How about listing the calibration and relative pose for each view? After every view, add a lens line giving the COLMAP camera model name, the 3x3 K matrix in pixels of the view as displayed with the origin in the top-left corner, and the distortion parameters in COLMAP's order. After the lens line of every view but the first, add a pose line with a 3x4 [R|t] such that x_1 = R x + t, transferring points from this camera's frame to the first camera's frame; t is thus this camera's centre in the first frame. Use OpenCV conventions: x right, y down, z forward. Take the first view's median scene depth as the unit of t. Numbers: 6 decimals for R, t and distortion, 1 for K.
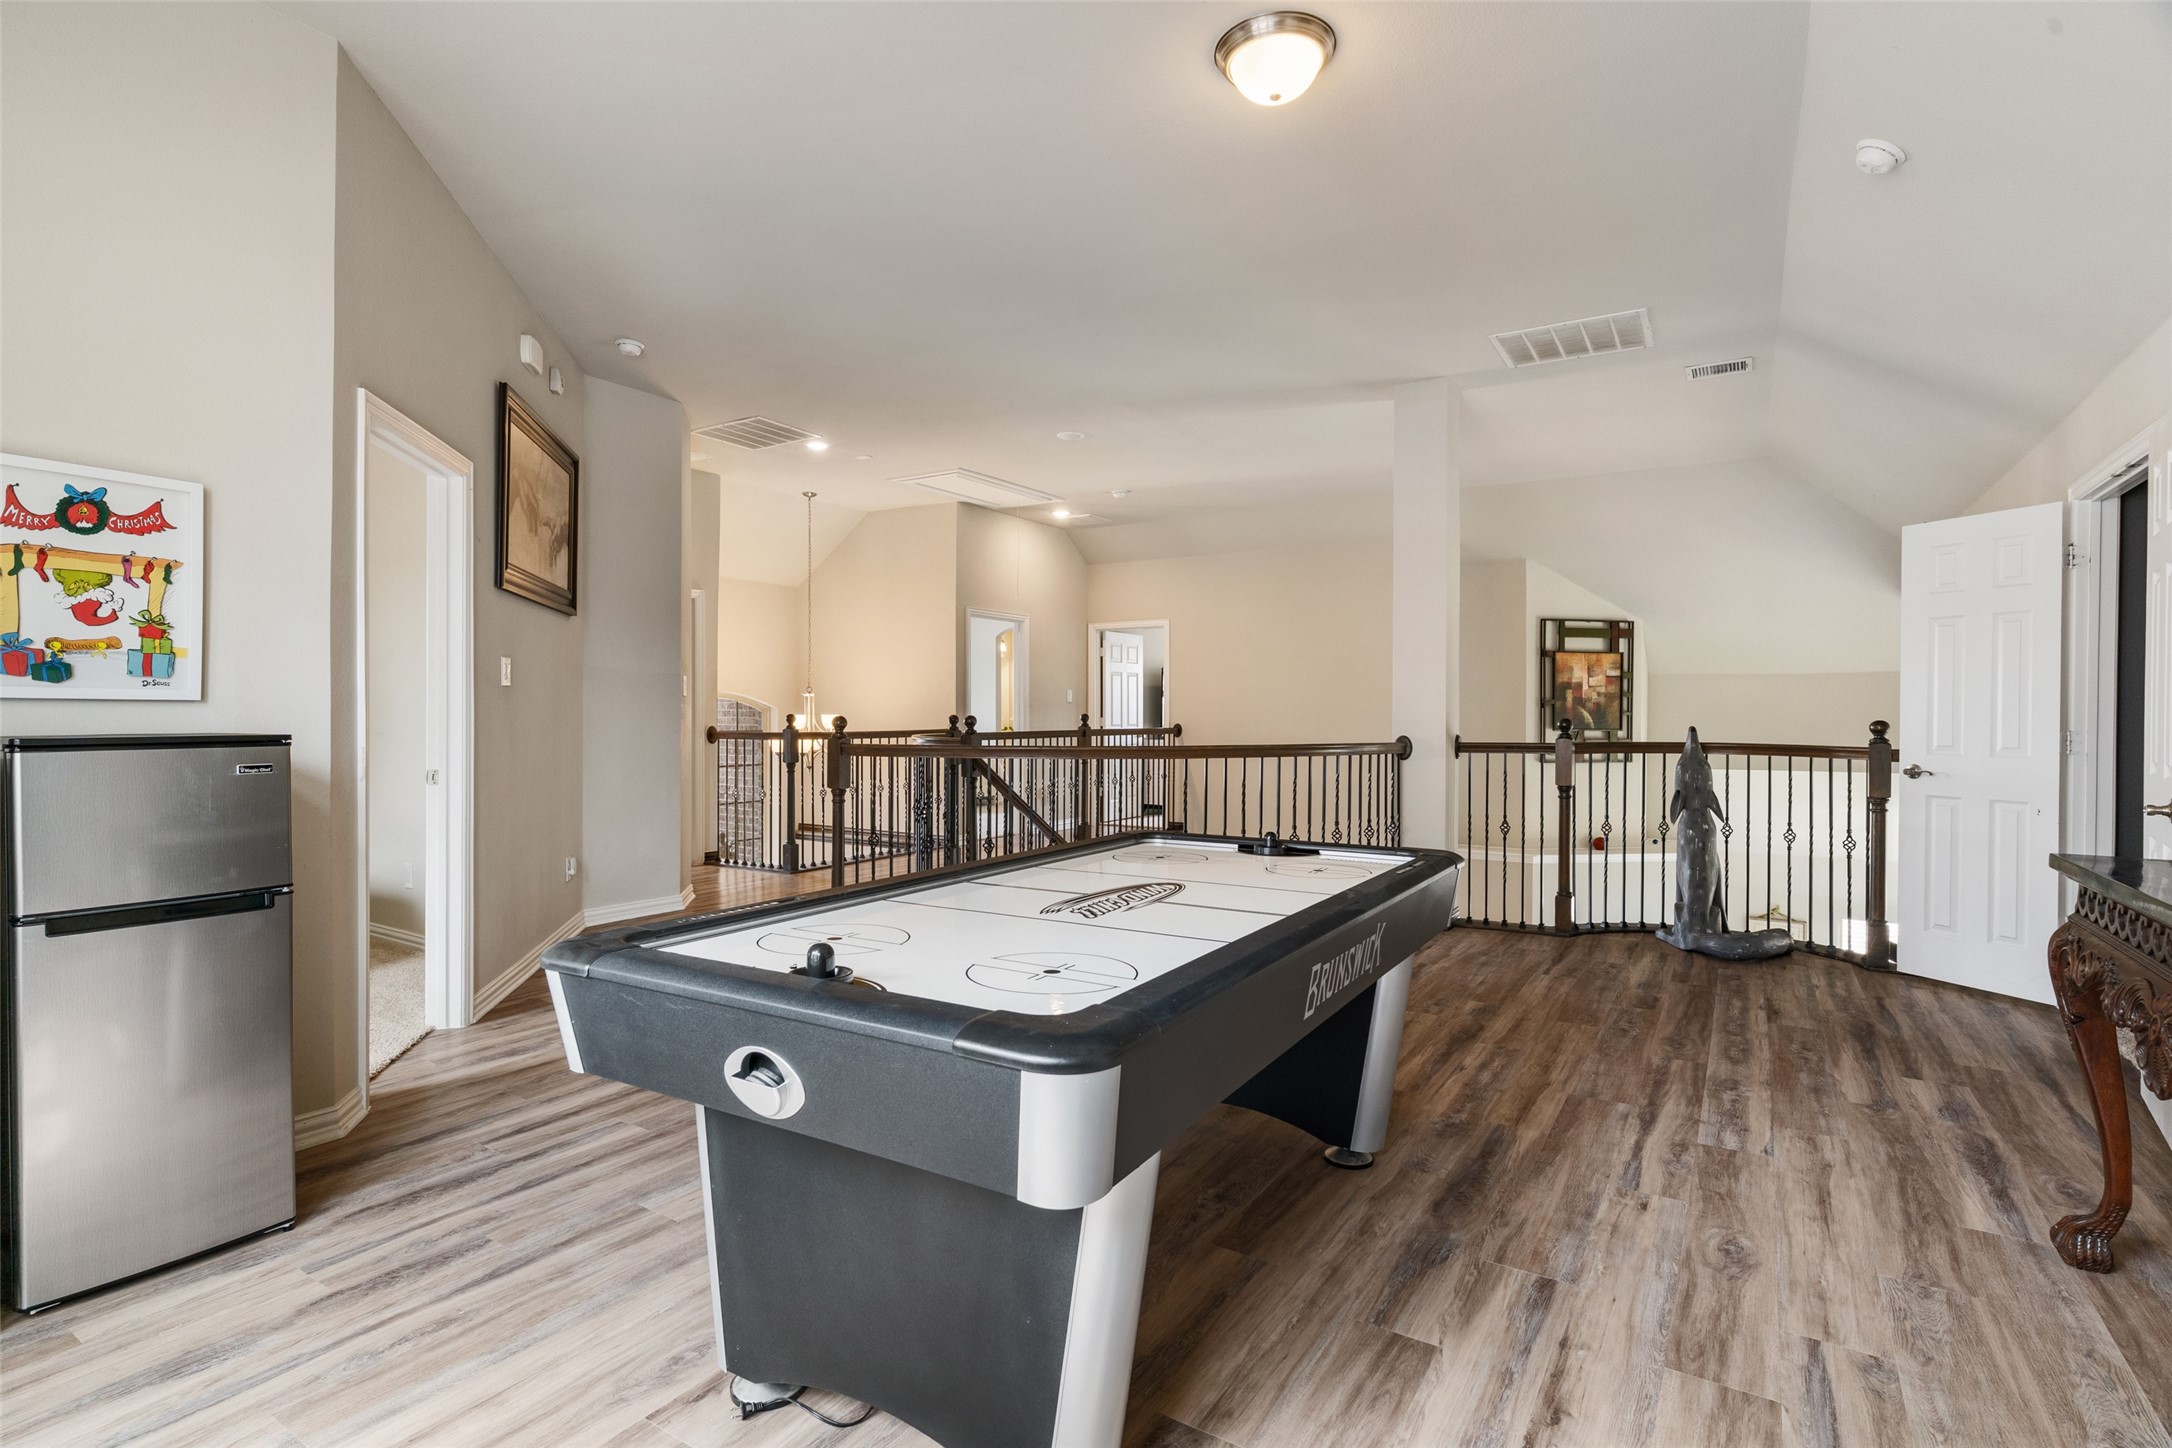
lens RADIAL K [[1061.5, 0, 1076.5], [0, 1061.5, 723.0], [0, 0, 1]] dist [-0.001583, -0.000183]
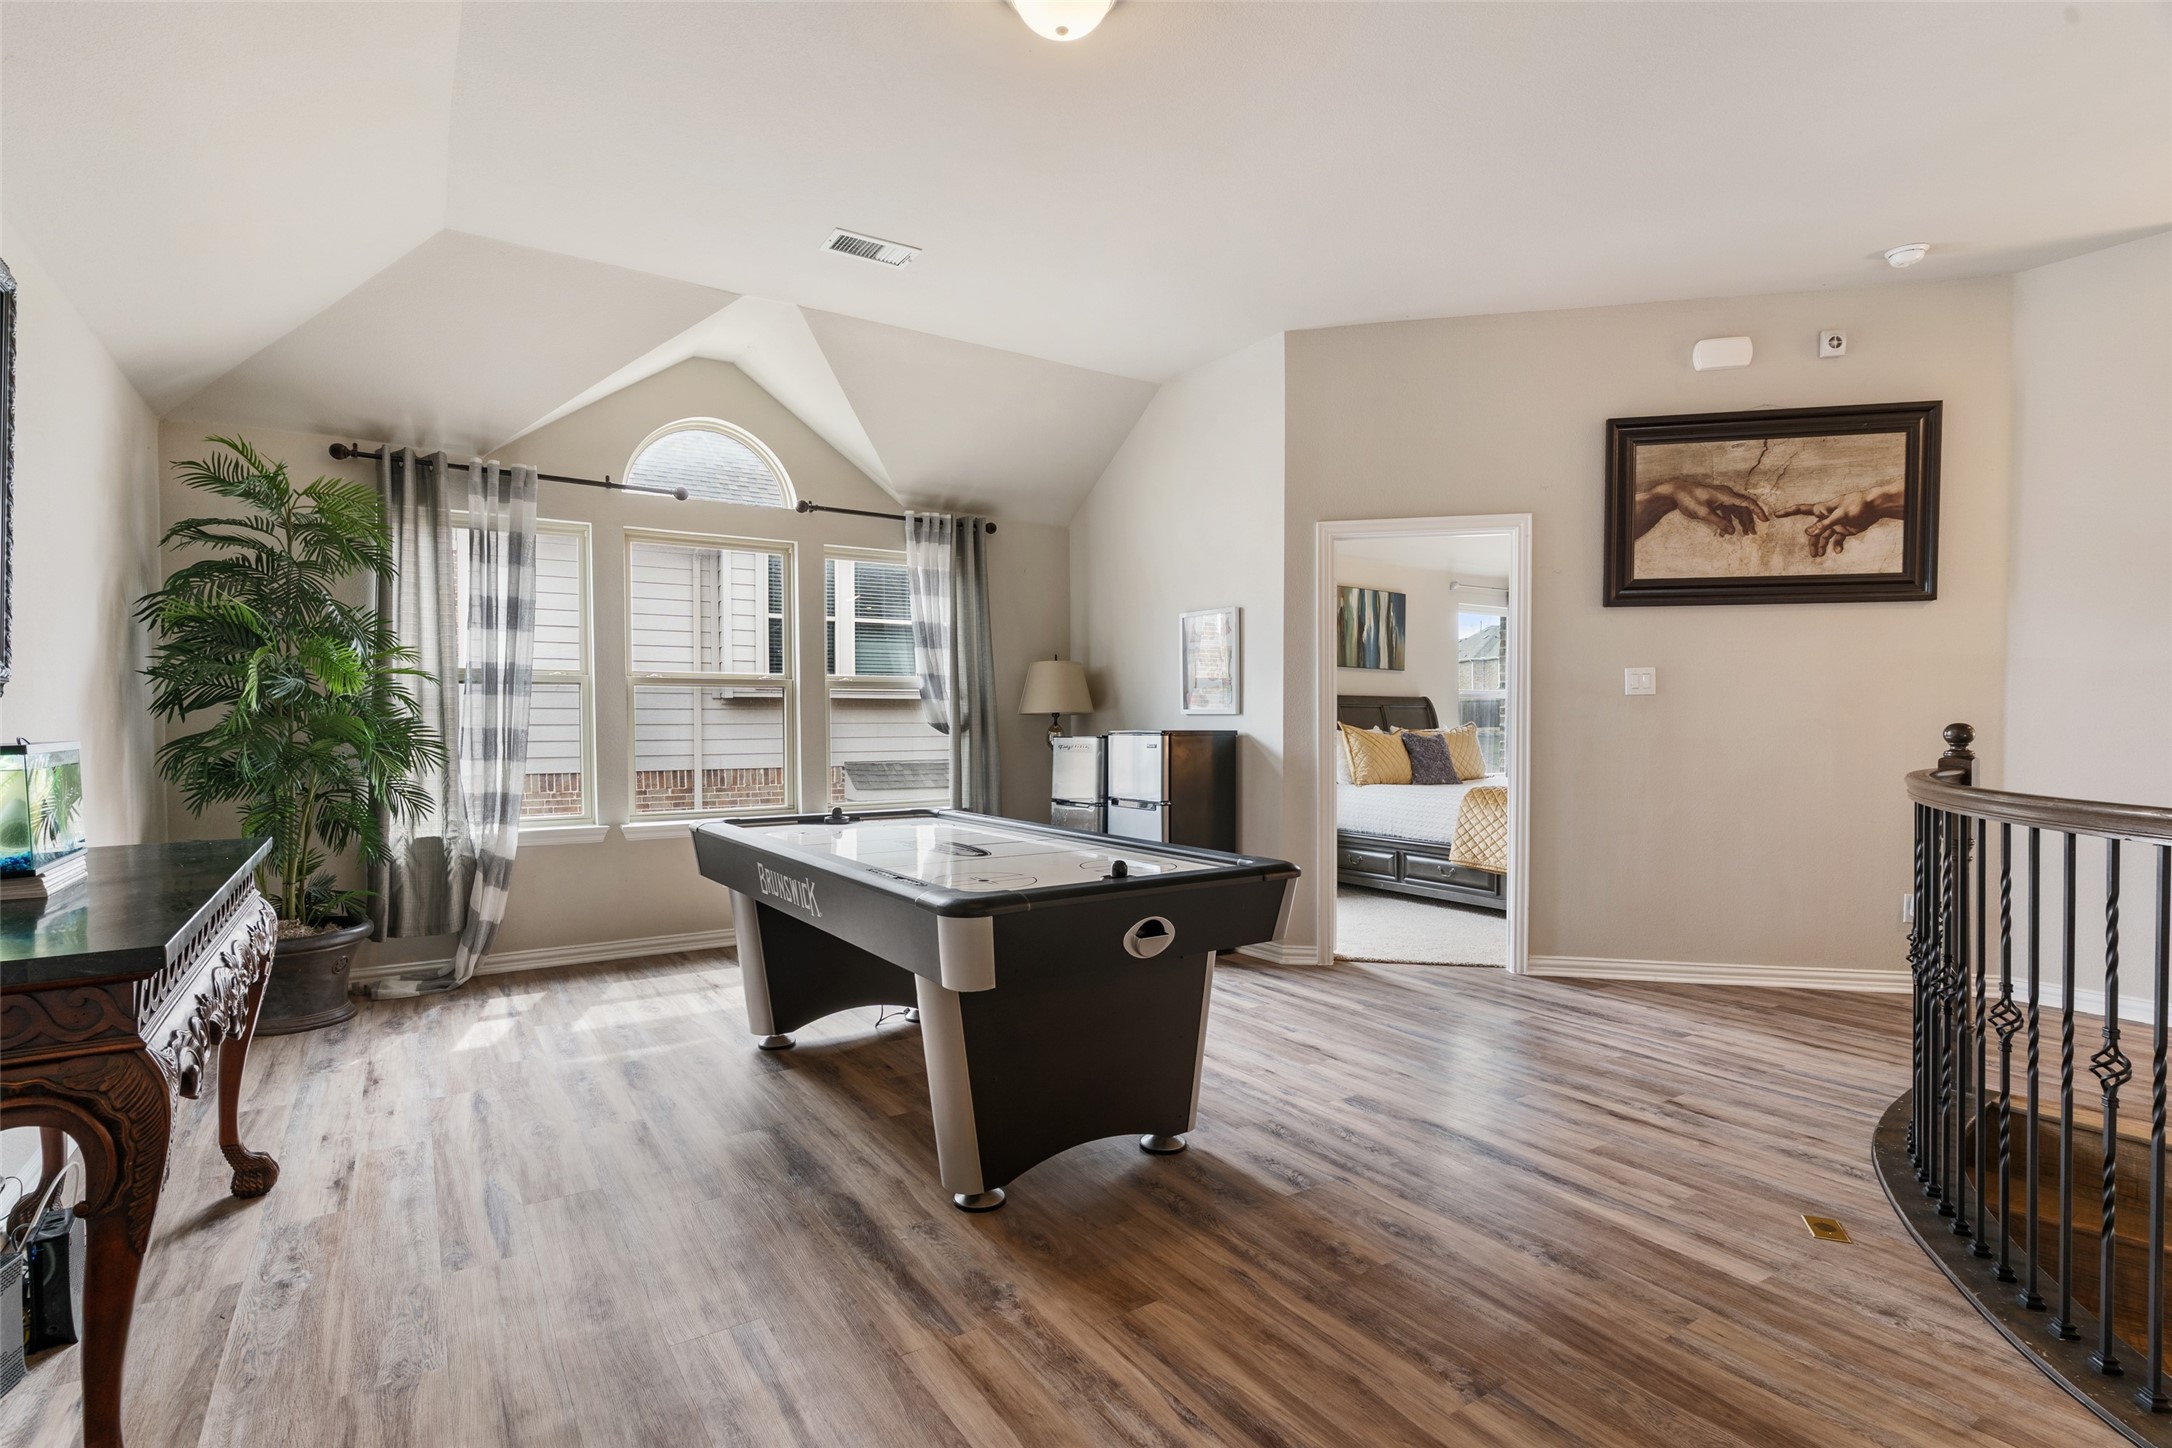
lens RADIAL K [[1082.8, 0, 1077.6], [0, 1082.8, 727.1], [0, 0, 1]] dist [0.003714, 0.000304]
pose [[-0.424426, 0.004623, -0.905451, 1.027752], [-0.006256, 0.999948, 0.008038, -0.009185], [0.905441, 0.009076, -0.424375, 1.411531]]
